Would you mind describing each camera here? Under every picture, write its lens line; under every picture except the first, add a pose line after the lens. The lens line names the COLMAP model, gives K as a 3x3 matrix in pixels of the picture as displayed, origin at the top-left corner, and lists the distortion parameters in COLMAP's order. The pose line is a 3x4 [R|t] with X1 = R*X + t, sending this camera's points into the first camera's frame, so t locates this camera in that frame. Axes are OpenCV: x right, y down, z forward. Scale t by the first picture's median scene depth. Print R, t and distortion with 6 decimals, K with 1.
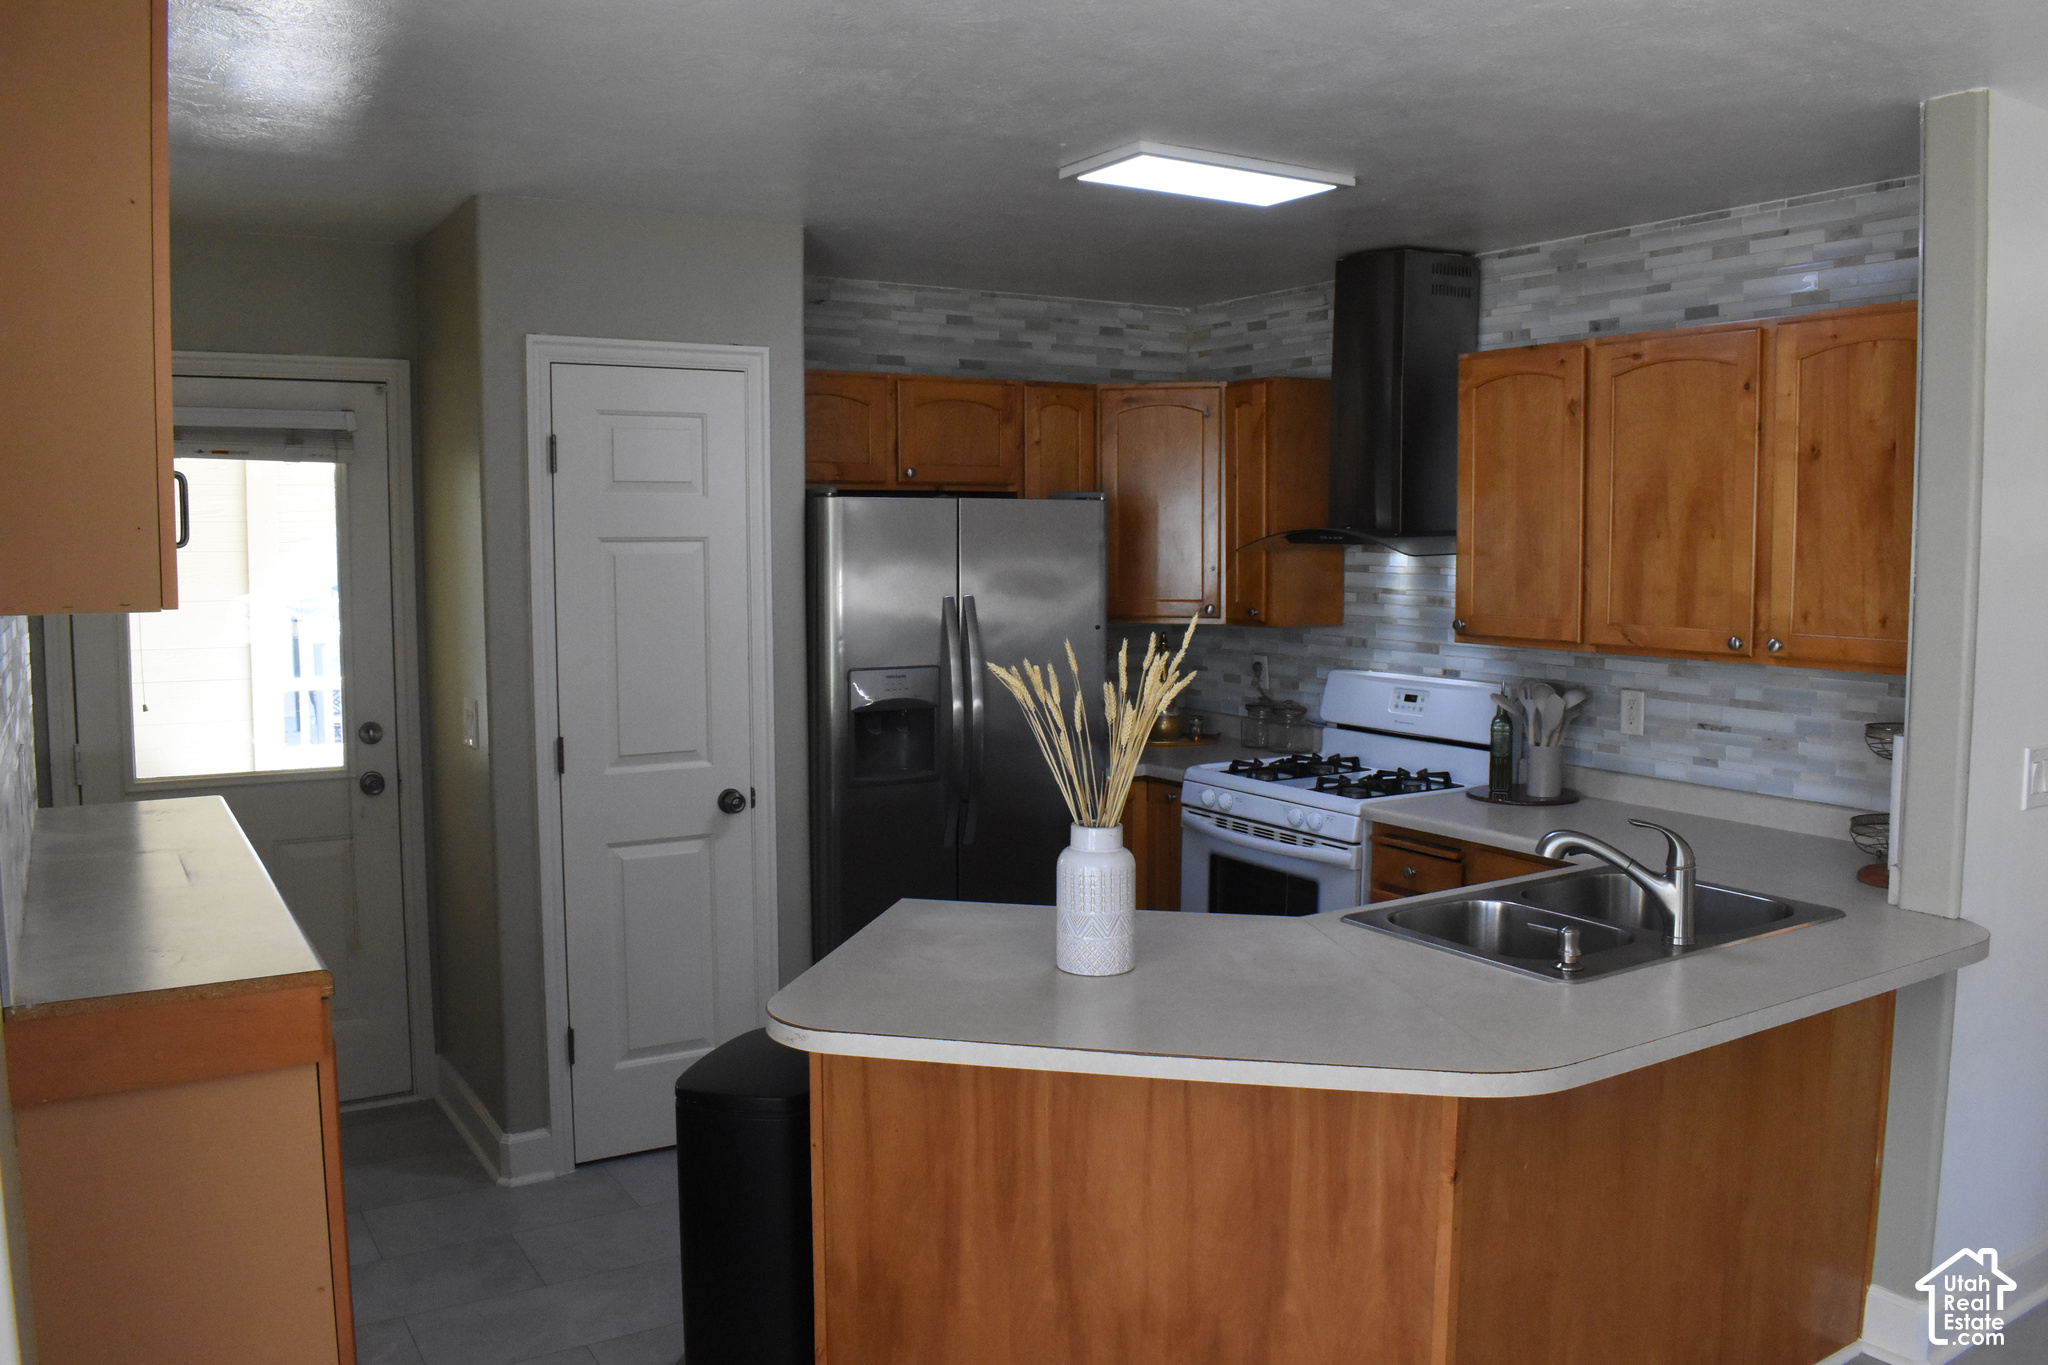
lens RADIAL K [[1599.6, 0, 1024.4], [0, 1599.6, 686.5], [0, 0, 1]] dist [-0.099279, 0.020756]
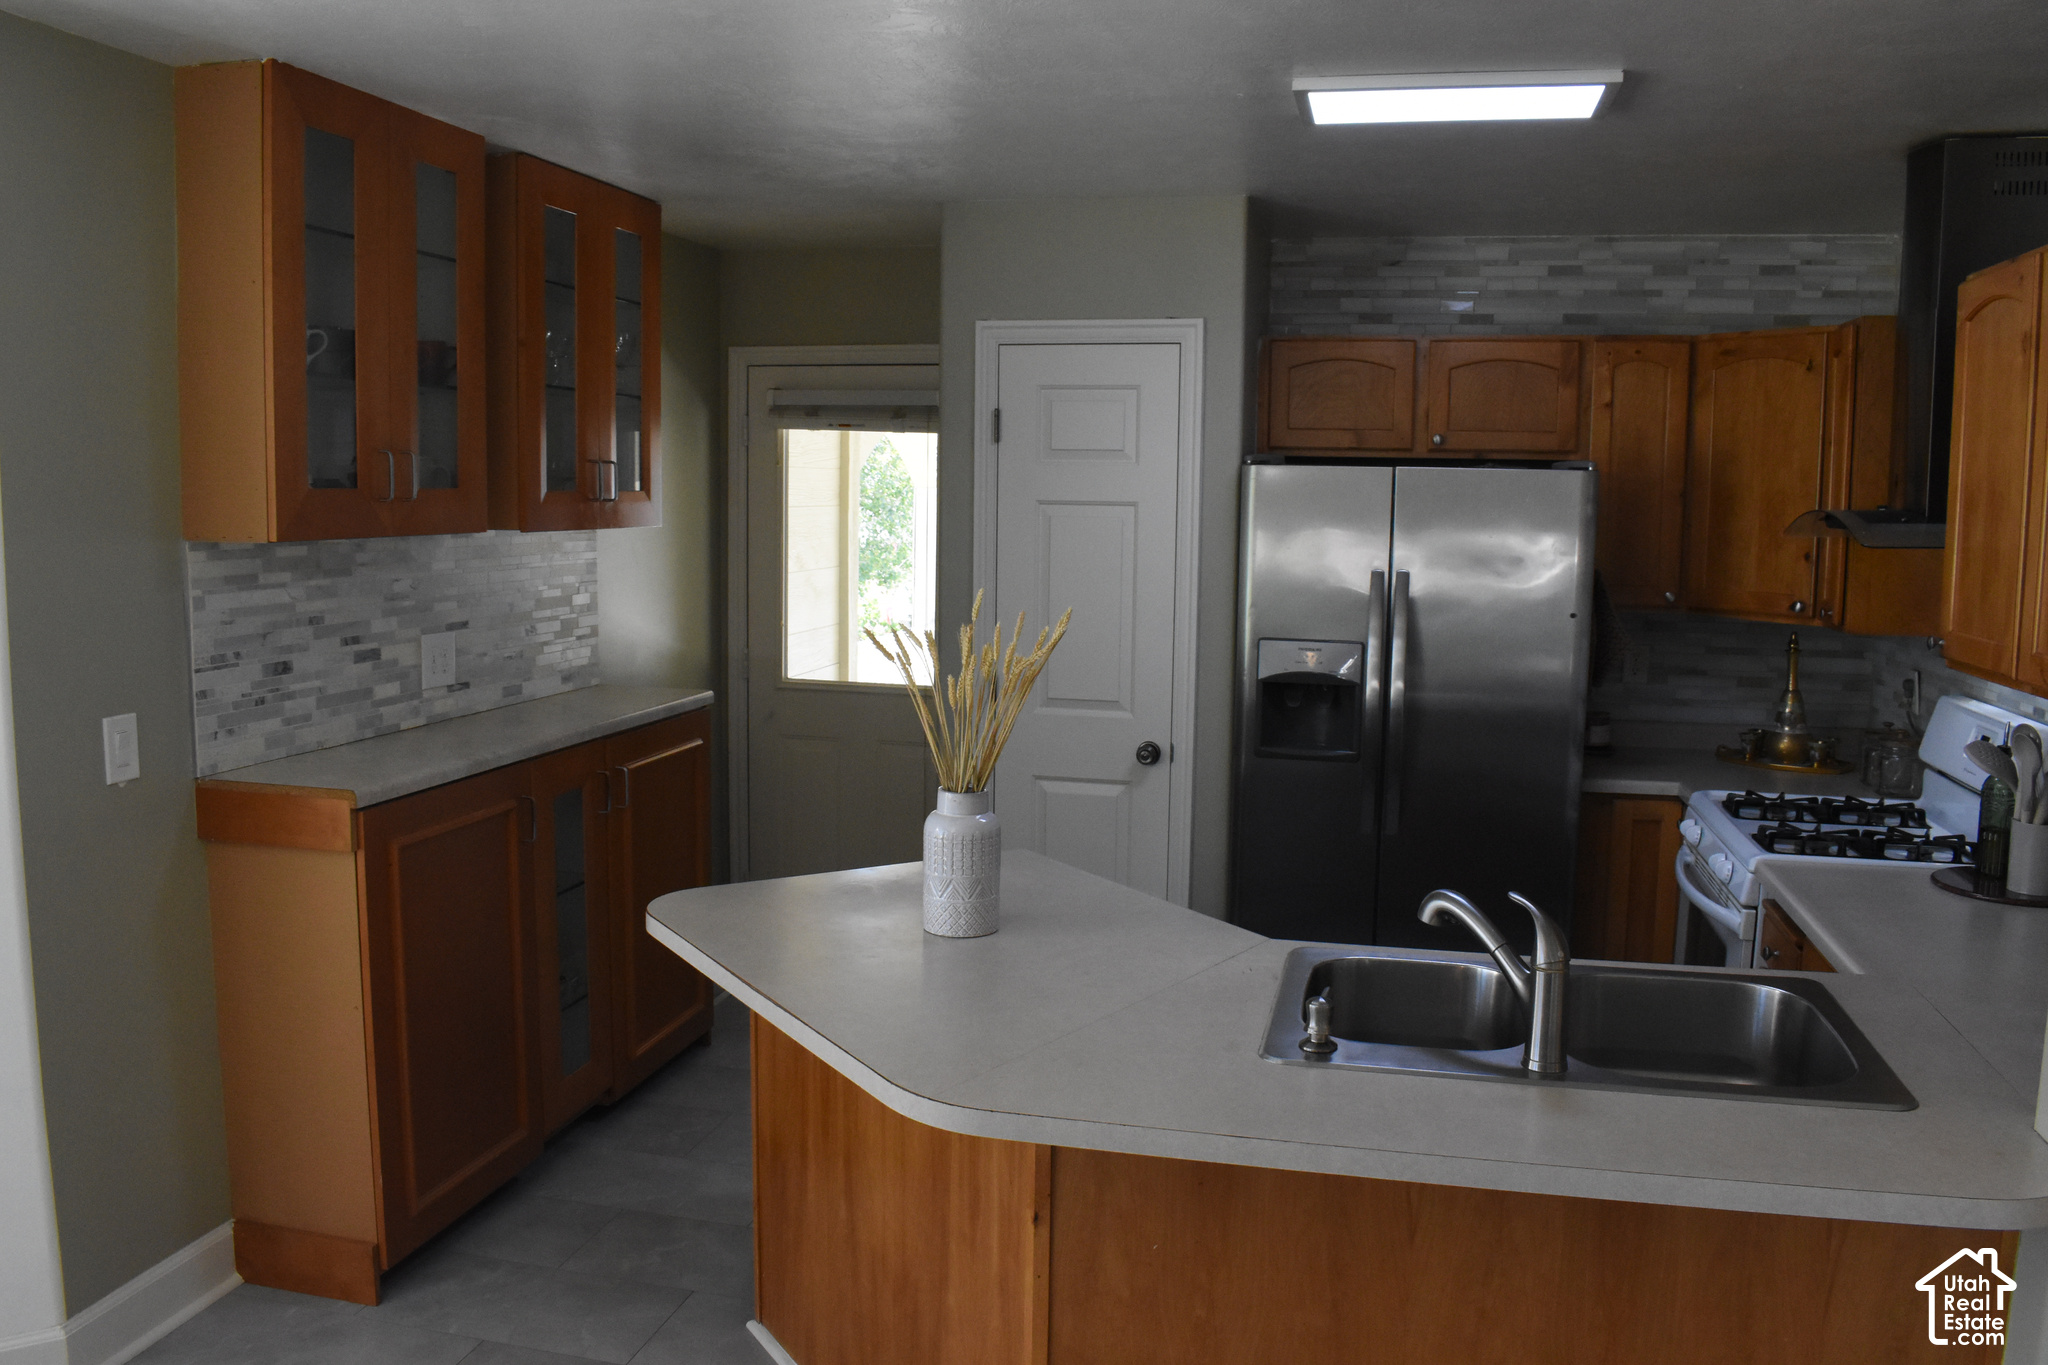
lens RADIAL K [[1599.6, 0, 1021.6], [0, 1599.6, 675.7], [0, 0, 1]] dist [-0.099279, 0.020756]
pose [[0.703114, 0.093550, -0.704897, 0.473711], [-0.082266, 0.995353, 0.050039, -0.023879], [0.706303, 0.022806, 0.707543, 0.183819]]
